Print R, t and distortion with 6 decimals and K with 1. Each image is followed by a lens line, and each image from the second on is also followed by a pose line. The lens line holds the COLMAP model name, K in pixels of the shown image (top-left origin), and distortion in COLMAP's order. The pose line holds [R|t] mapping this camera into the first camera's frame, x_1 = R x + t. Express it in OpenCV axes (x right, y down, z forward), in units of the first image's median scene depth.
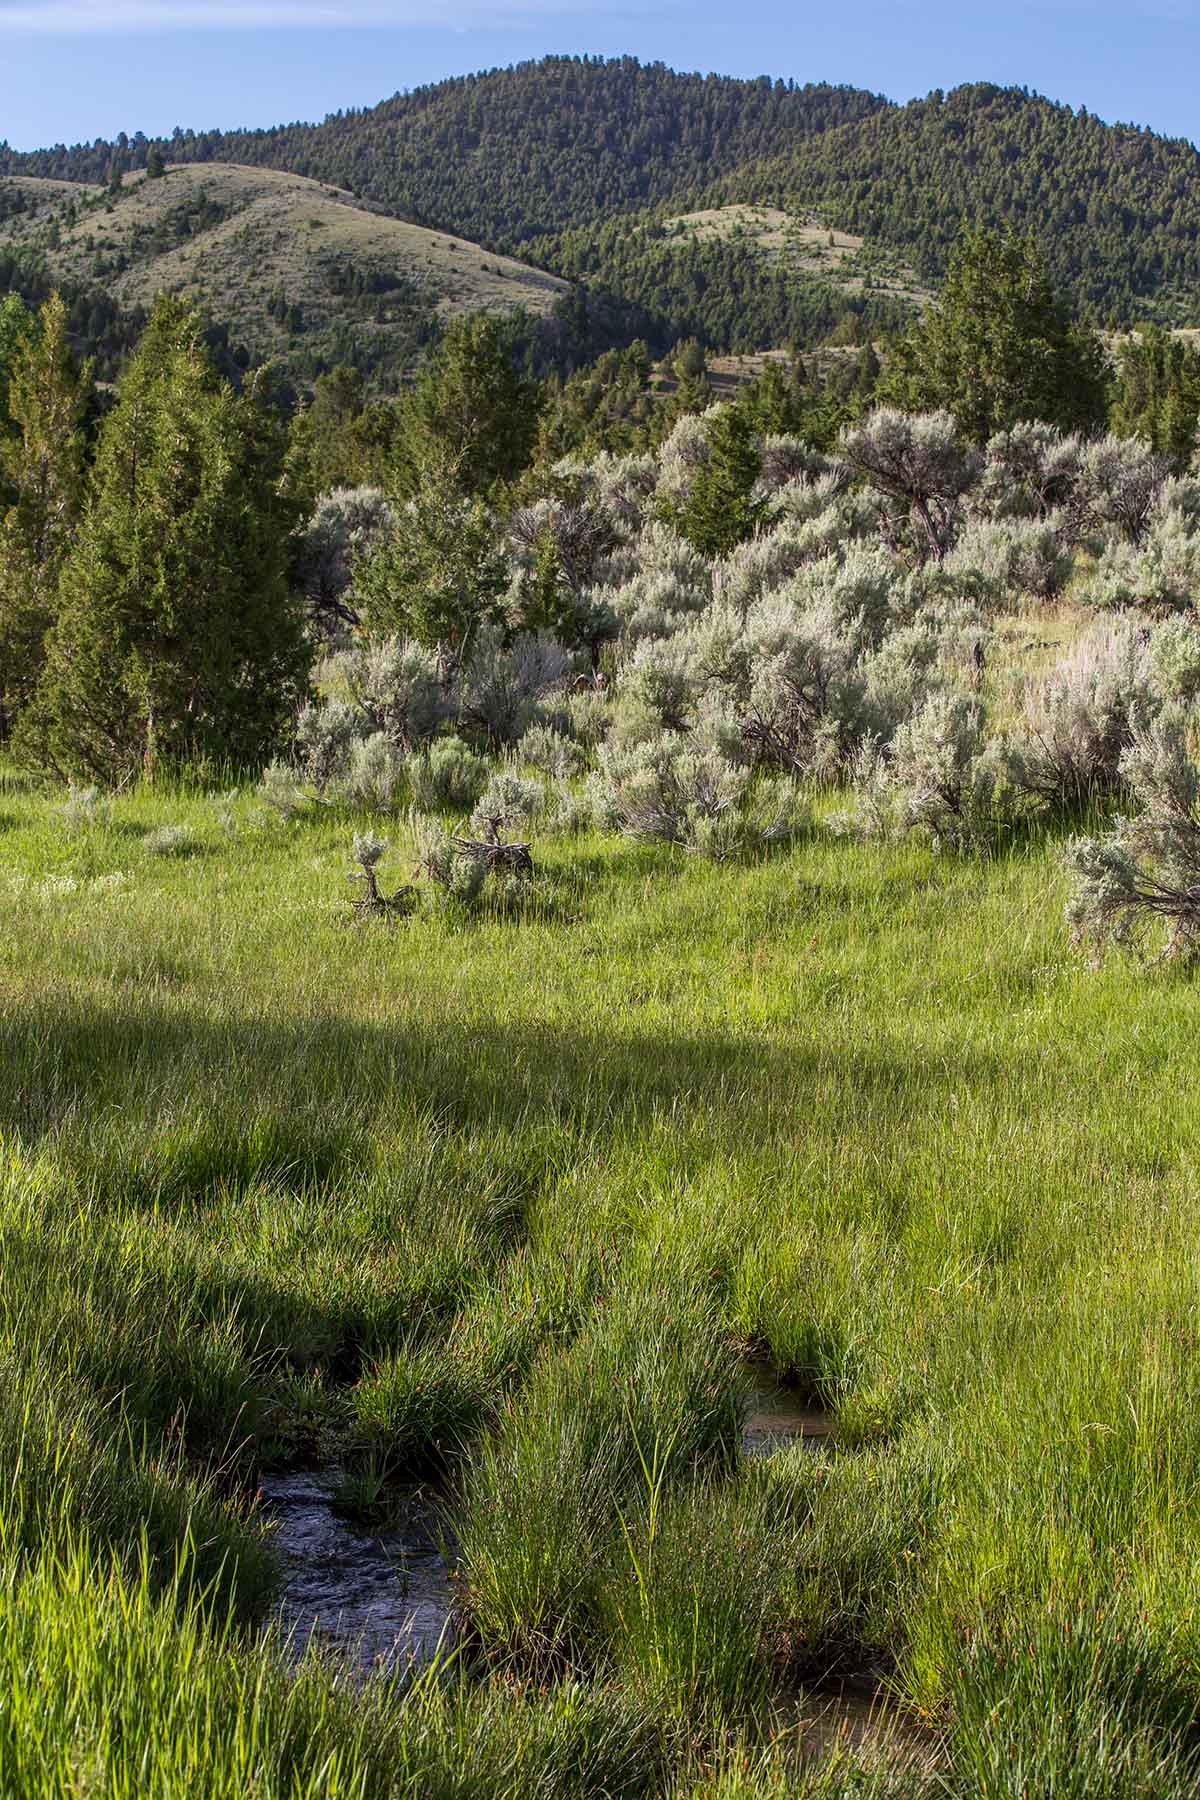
lens RADIAL K [[3578.1, 0, 600.0], [0, 3578.1, 900.0], [0, 0, 1]] dist [-0.225253, 0.066711]
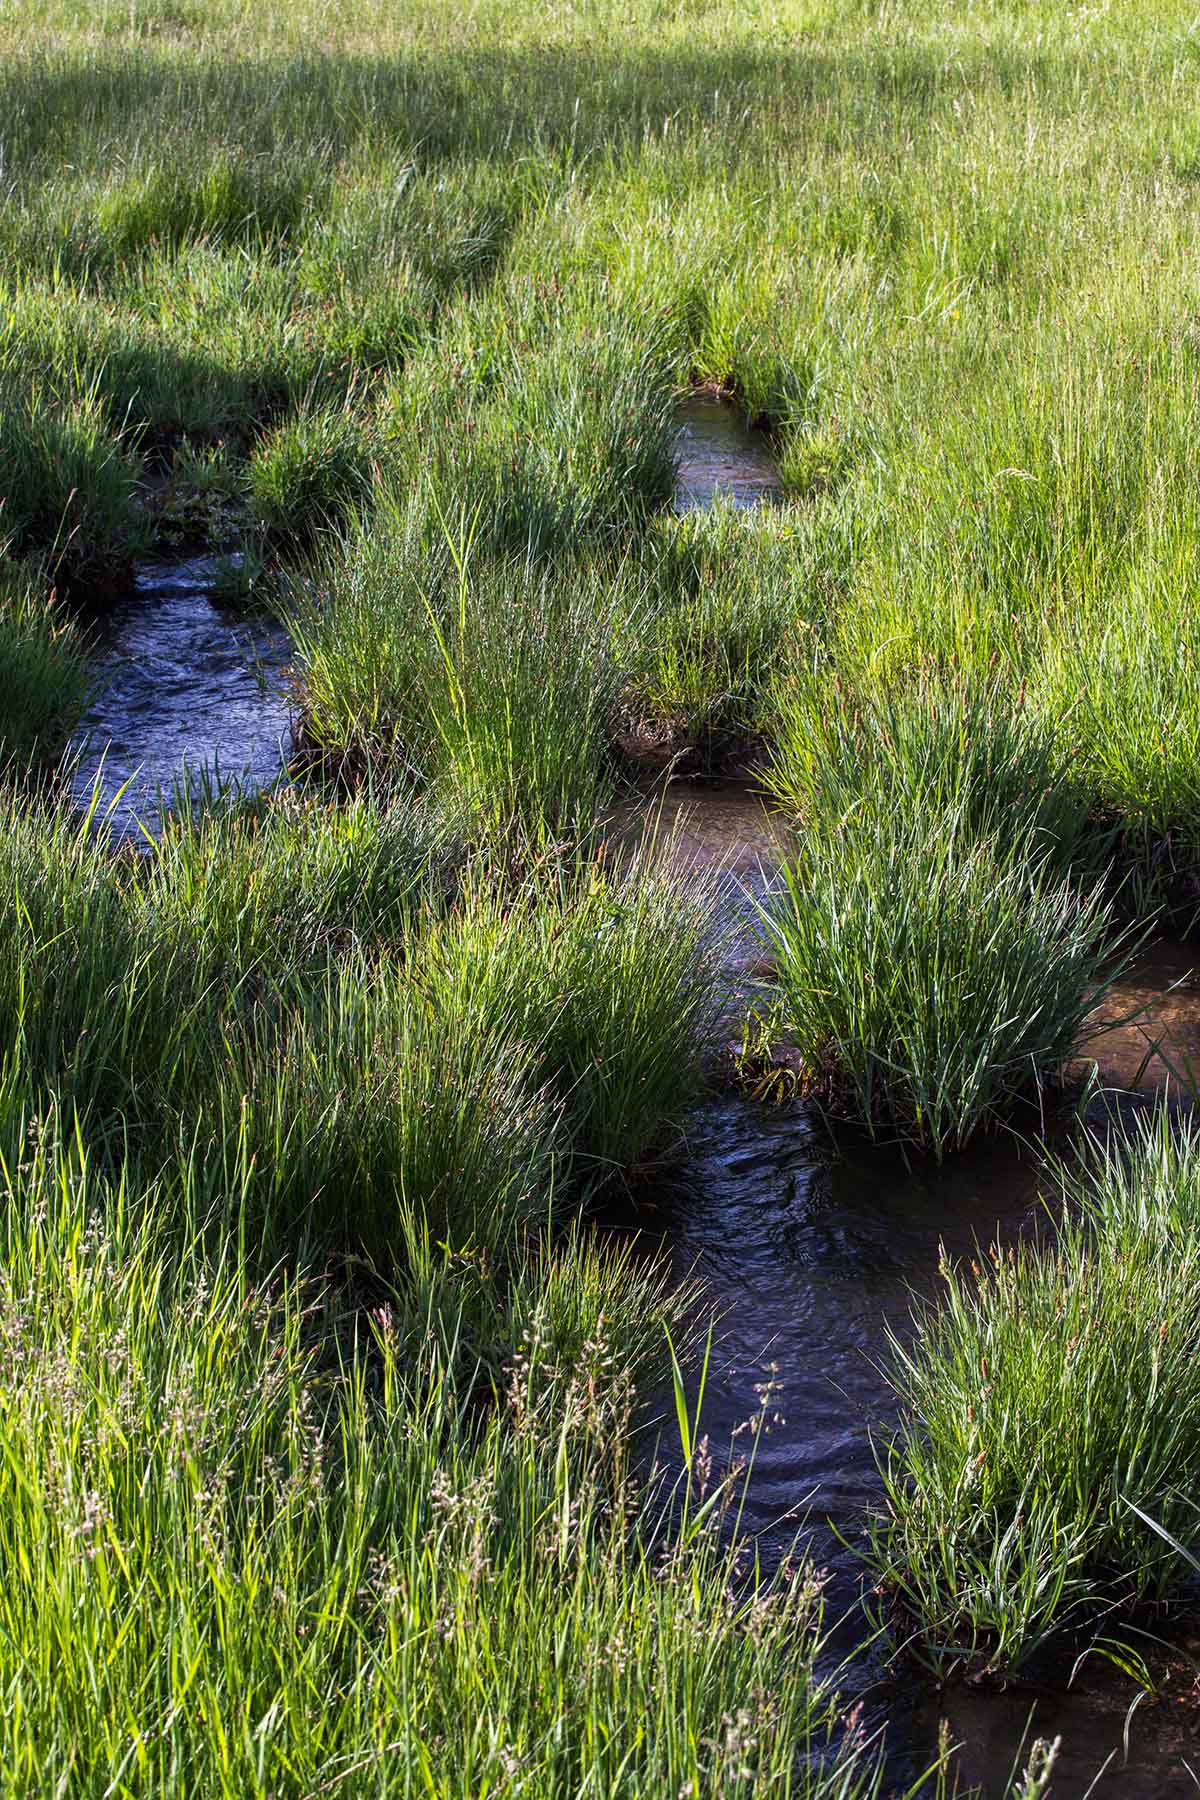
lens RADIAL K [[3578.1, 0, 600.0], [0, 3578.1, 900.0], [0, 0, 1]] dist [-0.225253, 0.066711]
pose [[0.996421, -0.039452, -0.074754, 0.072548], [0.057668, 0.963890, 0.259980, 0.014254], [0.061798, -0.263361, 0.962716, 0.101647]]
